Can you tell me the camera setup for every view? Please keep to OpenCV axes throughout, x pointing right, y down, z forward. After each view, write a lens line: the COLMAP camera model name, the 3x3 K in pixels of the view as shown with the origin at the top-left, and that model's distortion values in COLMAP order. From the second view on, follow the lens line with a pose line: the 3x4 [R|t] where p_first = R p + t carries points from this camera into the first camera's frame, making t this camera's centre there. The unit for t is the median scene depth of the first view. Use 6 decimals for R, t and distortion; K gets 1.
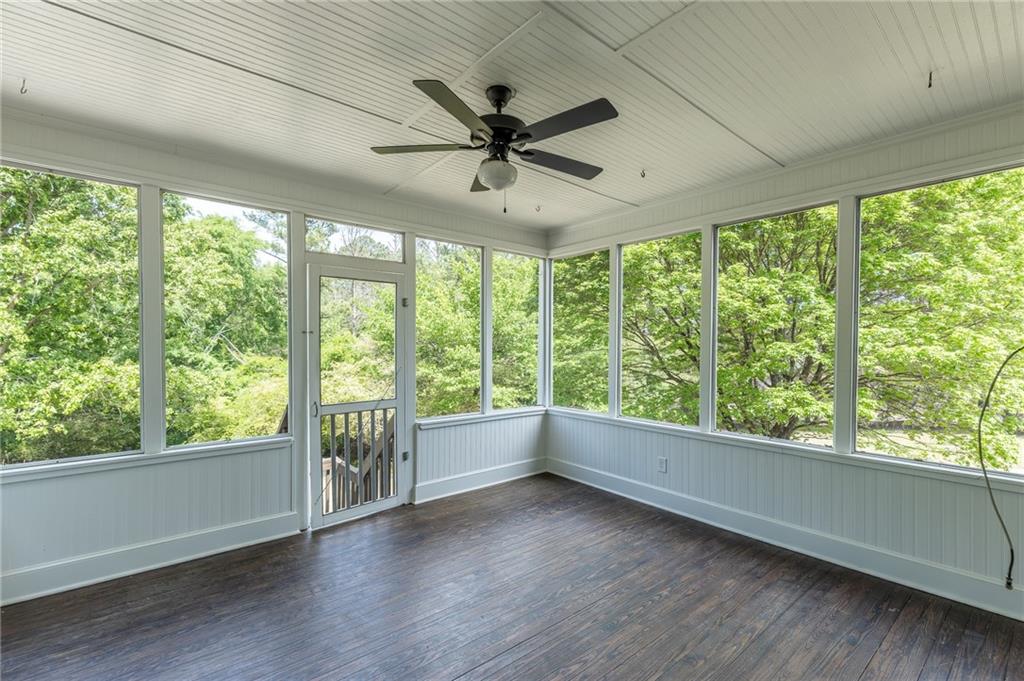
lens RADIAL K [[456.3, 0, 521.1], [0, 456.3, 340.1], [0, 0, 1]] dist [0.009472, -0.002172]
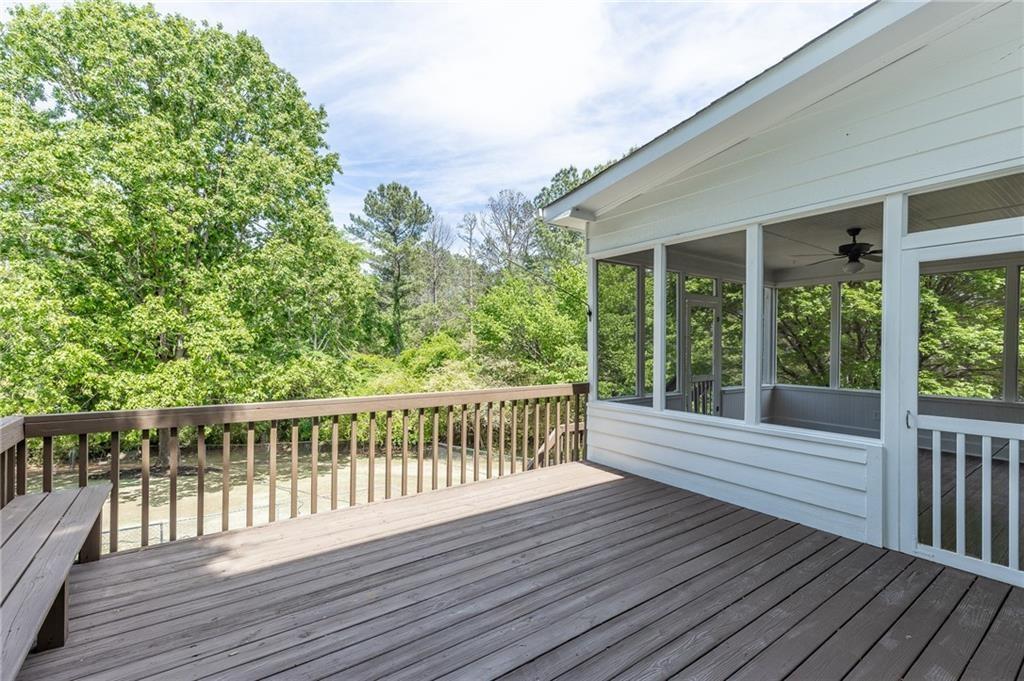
lens RADIAL K [[456.3, 0, 518.6], [0, 456.3, 344.2], [0, 0, 1]] dist [0.009472, -0.002172]
pose [[0.996838, -0.001108, -0.079451, -0.231216], [0.001956, 0.999942, 0.010599, -0.001964], [0.079434, -0.010721, 0.996782, -0.205572]]
